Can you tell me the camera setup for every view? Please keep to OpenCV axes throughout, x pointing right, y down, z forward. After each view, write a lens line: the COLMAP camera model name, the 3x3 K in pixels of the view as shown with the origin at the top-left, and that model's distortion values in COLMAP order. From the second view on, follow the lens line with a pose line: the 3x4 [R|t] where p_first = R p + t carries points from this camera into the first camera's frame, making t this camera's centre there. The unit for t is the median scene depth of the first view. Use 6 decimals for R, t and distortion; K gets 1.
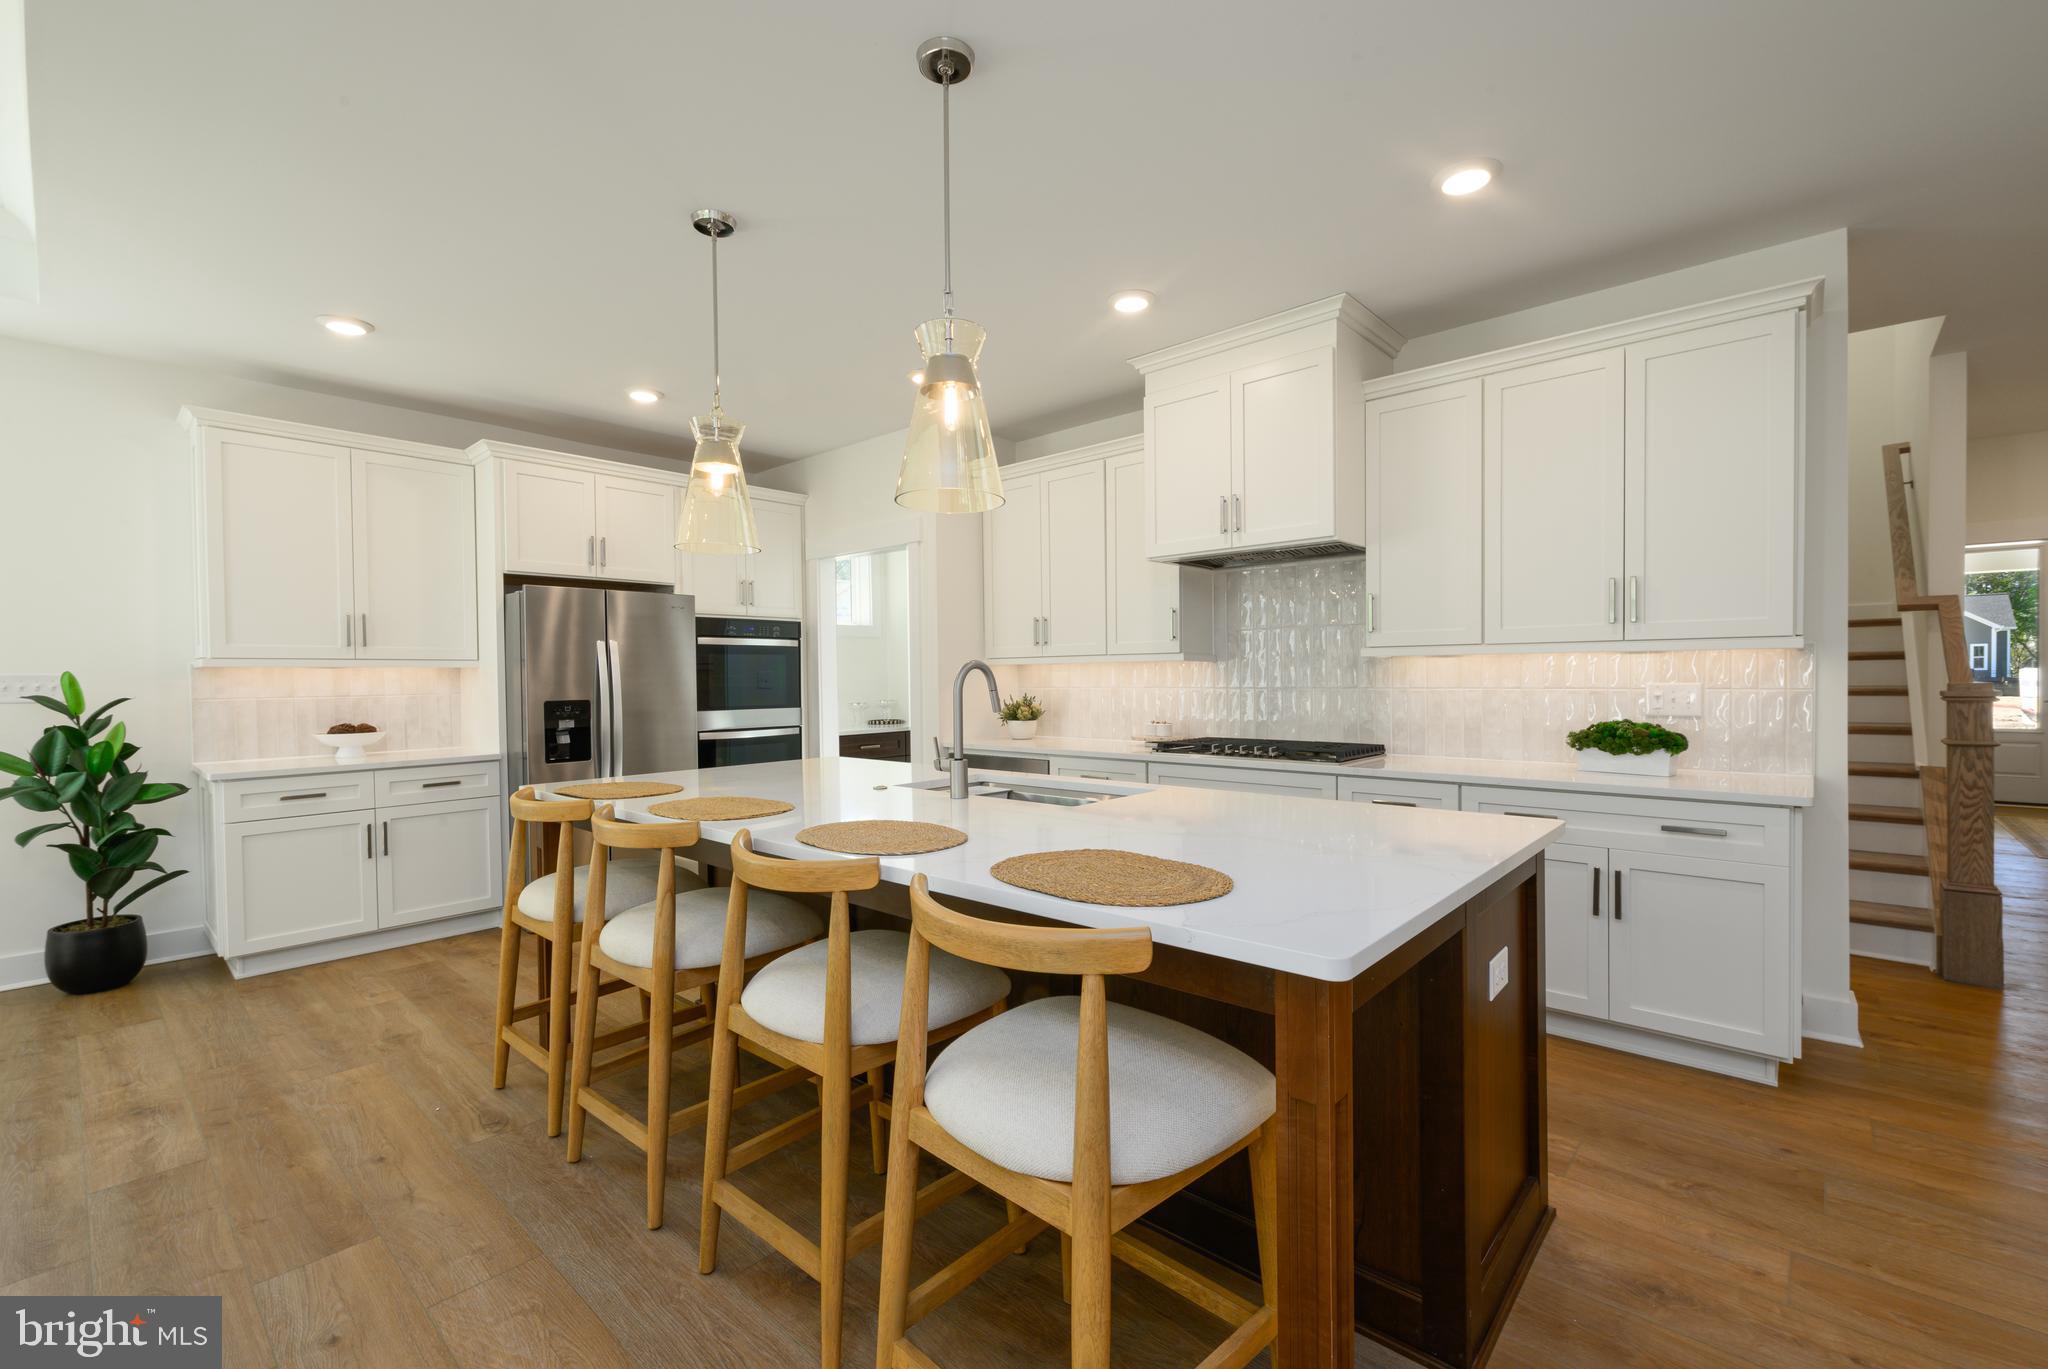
lens RADIAL K [[870.7, 0, 1030.1], [0, 870.7, 690.1], [0, 0, 1]] dist [0.001771, 0.000014]
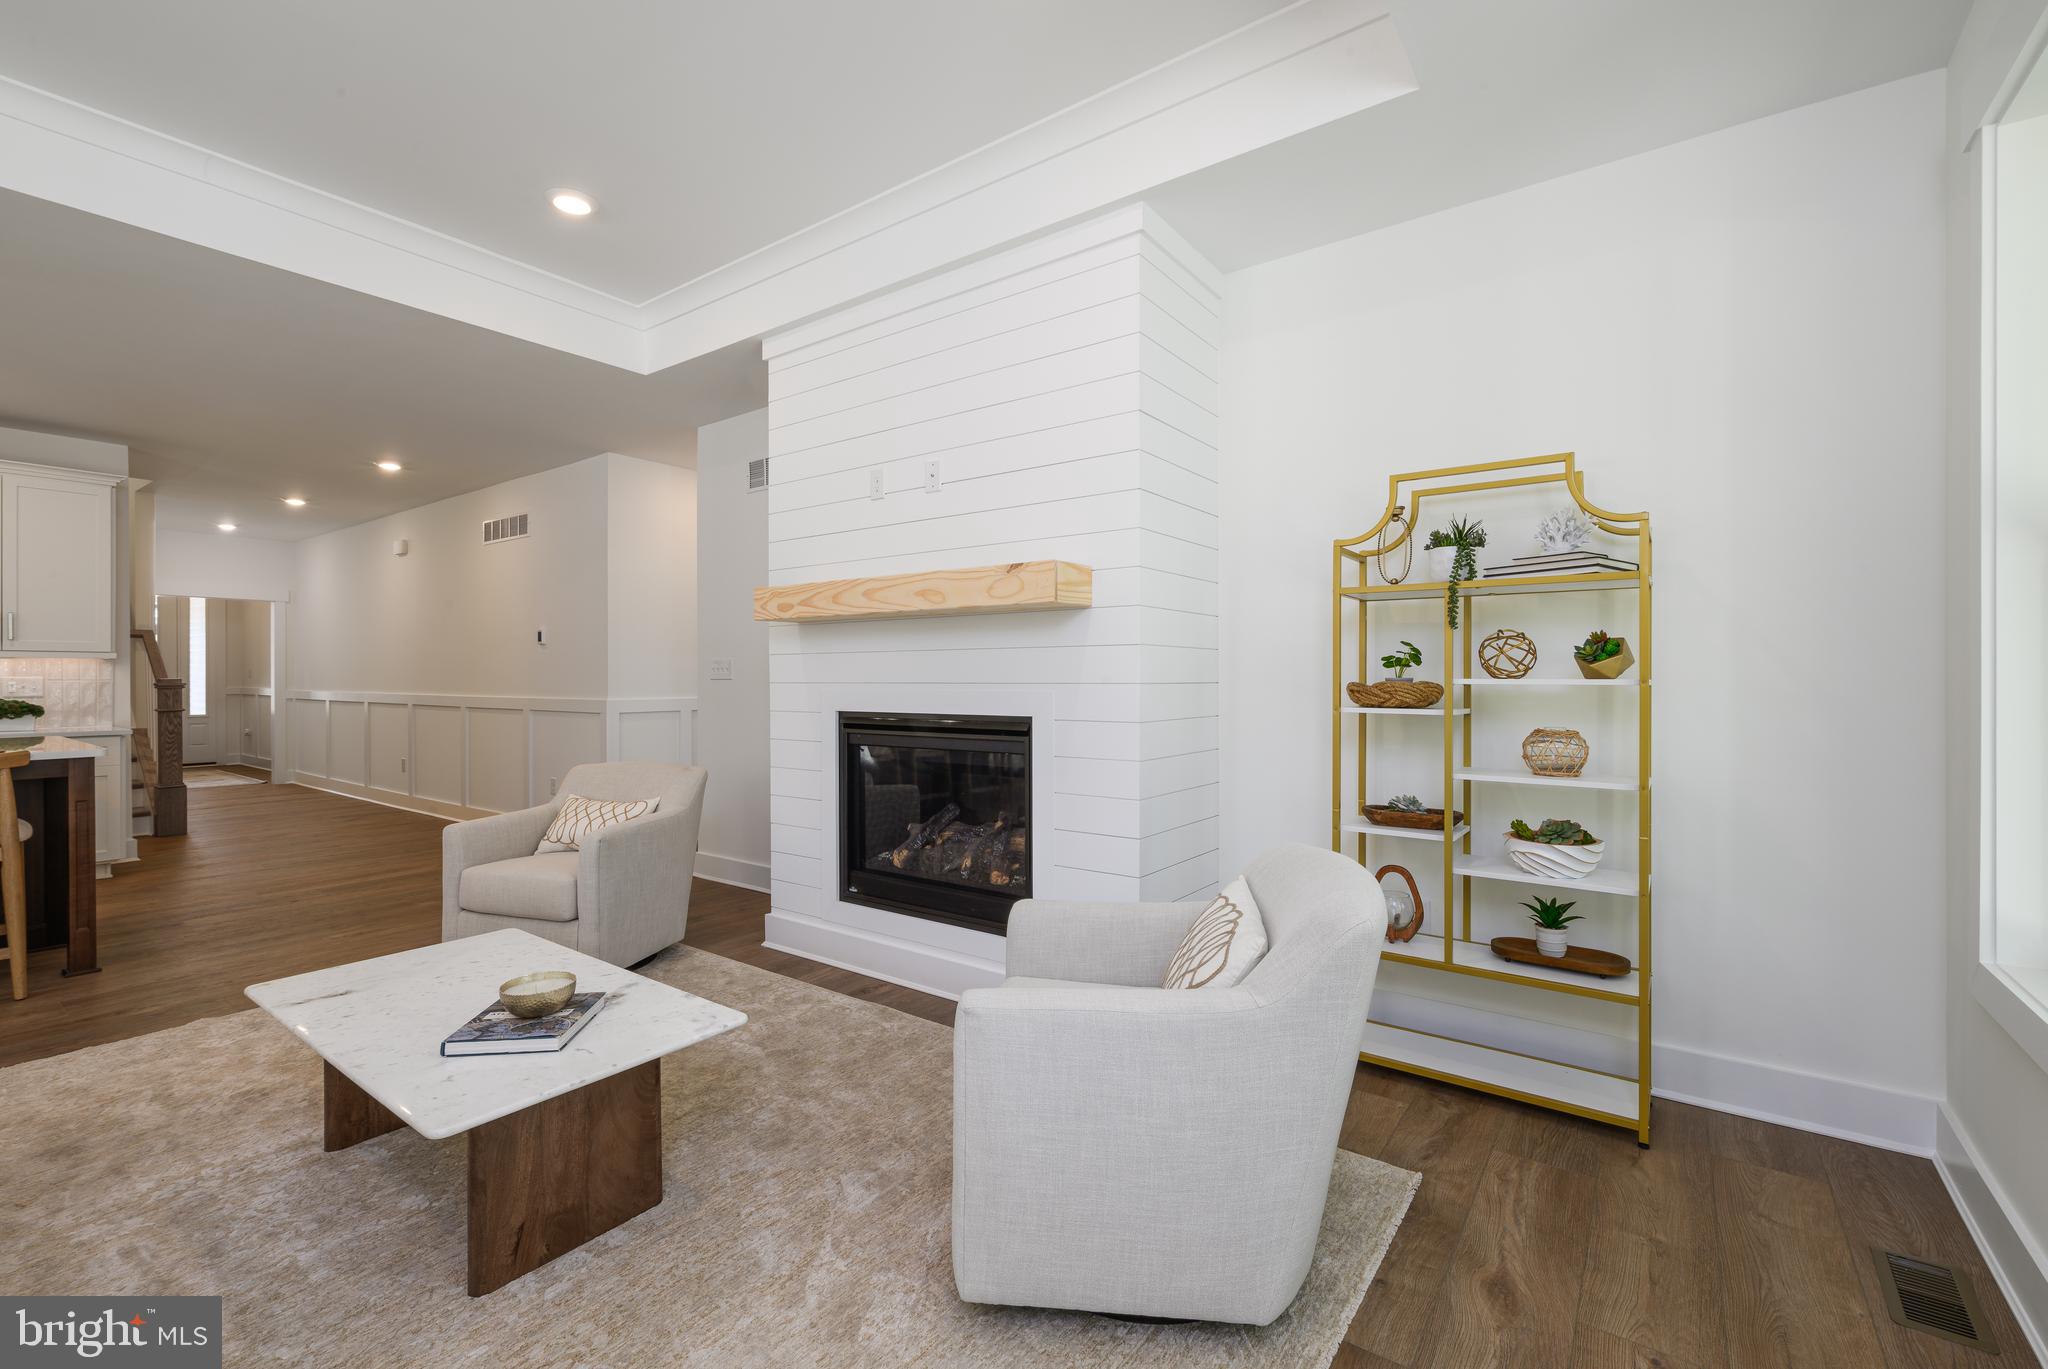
lens RADIAL K [[882.9, 0, 1016.0], [0, 882.9, 676.2], [0, 0, 1]] dist [0.001332, 0.000051]
pose [[-0.093469, 0.010980, 0.995562, -0.965441], [0.017582, 0.999801, -0.009376, 0.034731], [-0.995467, 0.016628, -0.093643, -0.624584]]
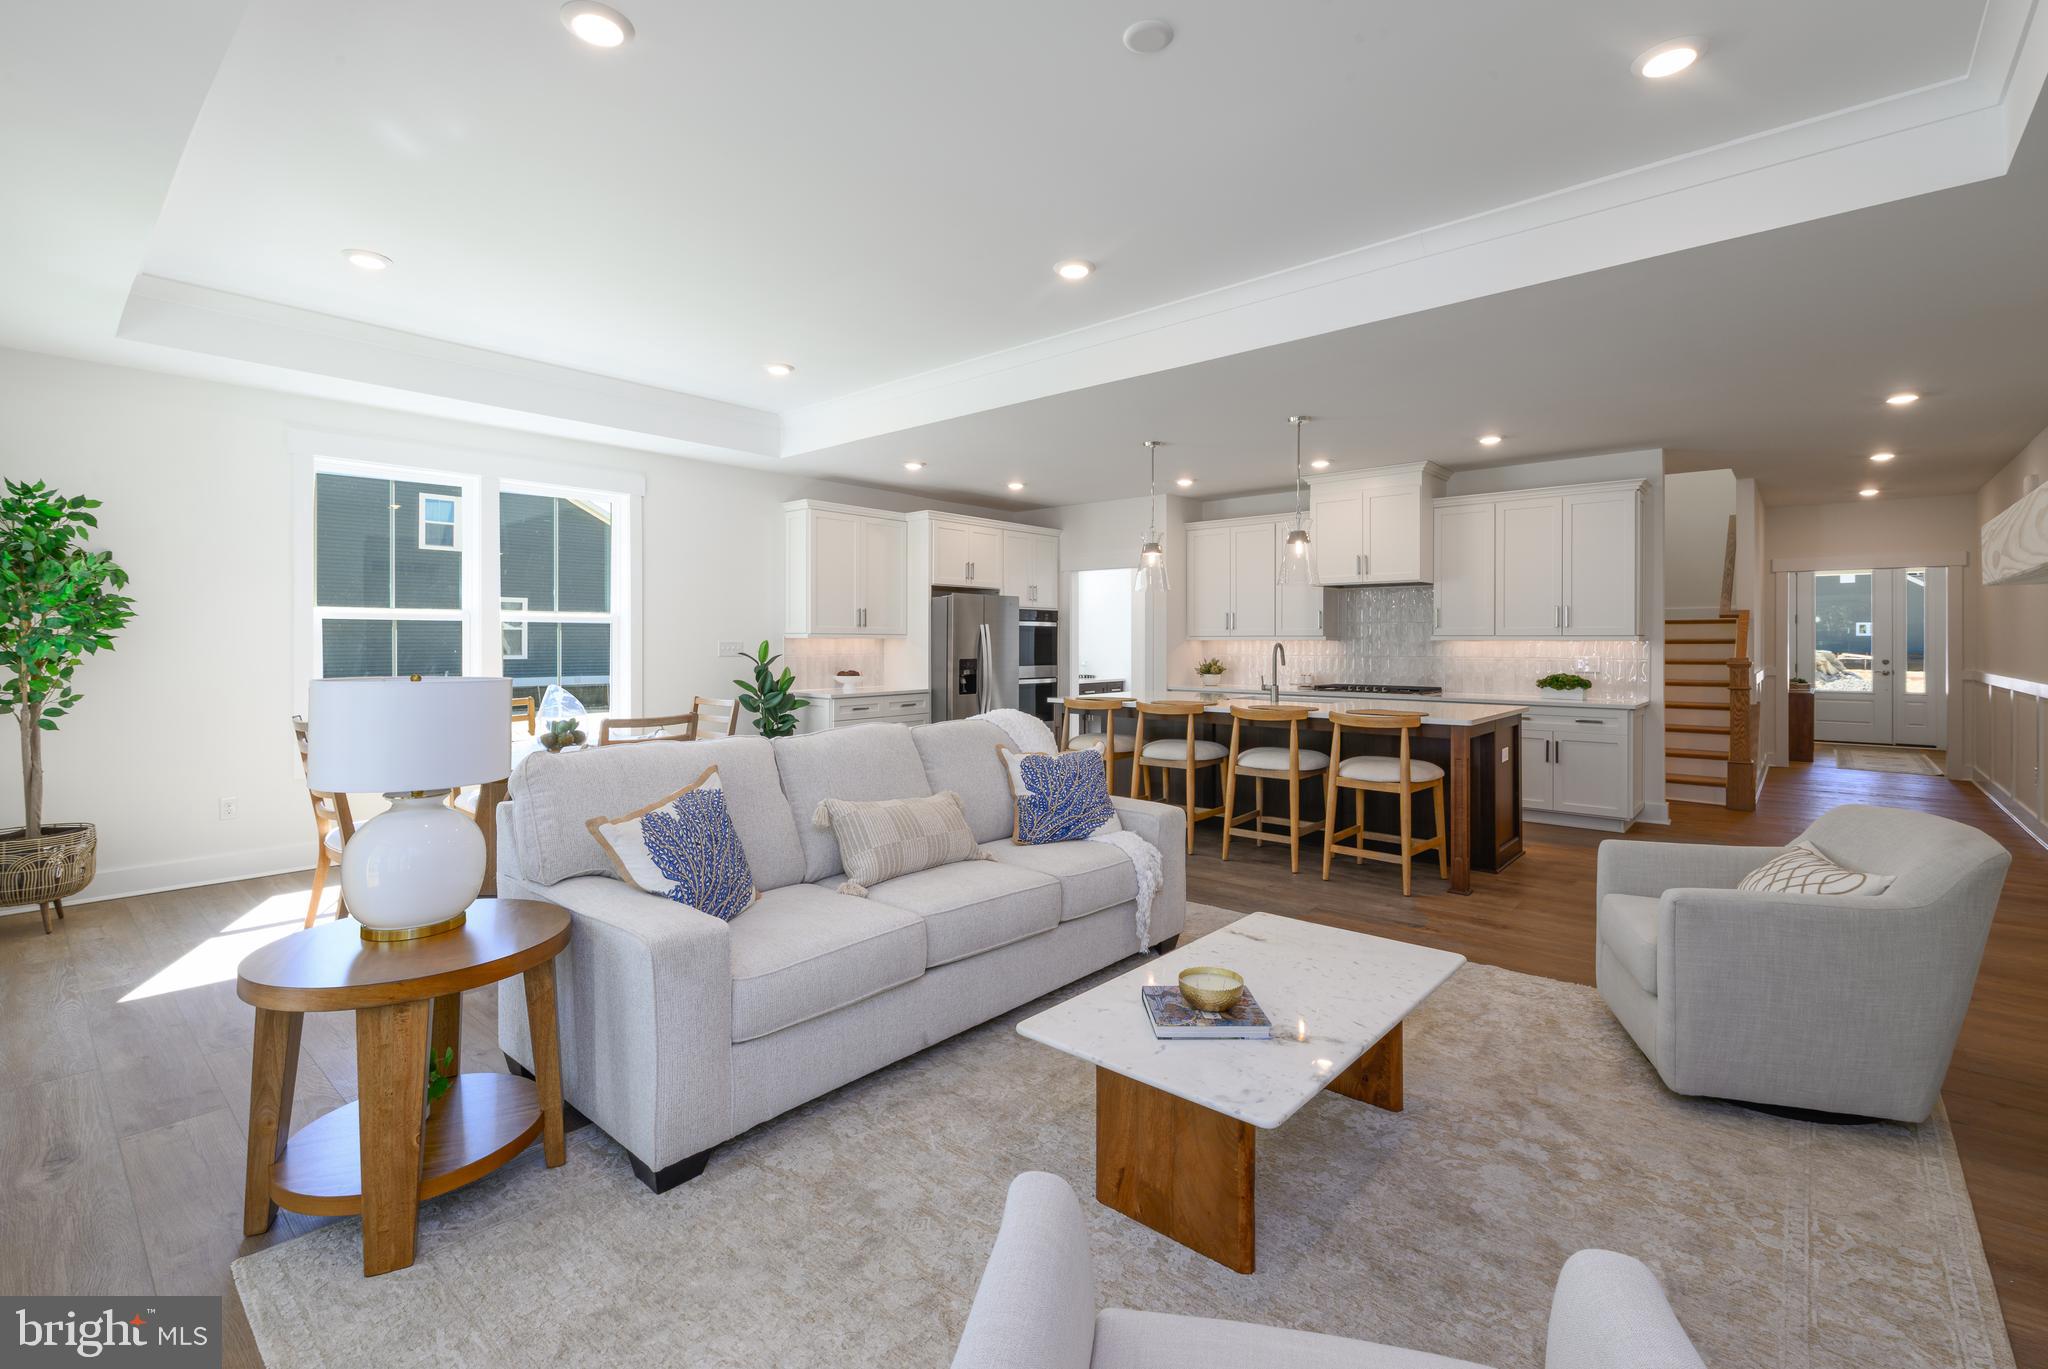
lens RADIAL K [[899.7, 0, 1021.9], [0, 899.7, 640.3], [0, 0, 1]] dist [0.001227, -0.000370]
pose [[0.999870, 0.011803, 0.010986, -0.535079], [-0.011610, 0.999779, -0.017524, 0.006489], [-0.011191, 0.017394, 0.999786, -0.957984]]
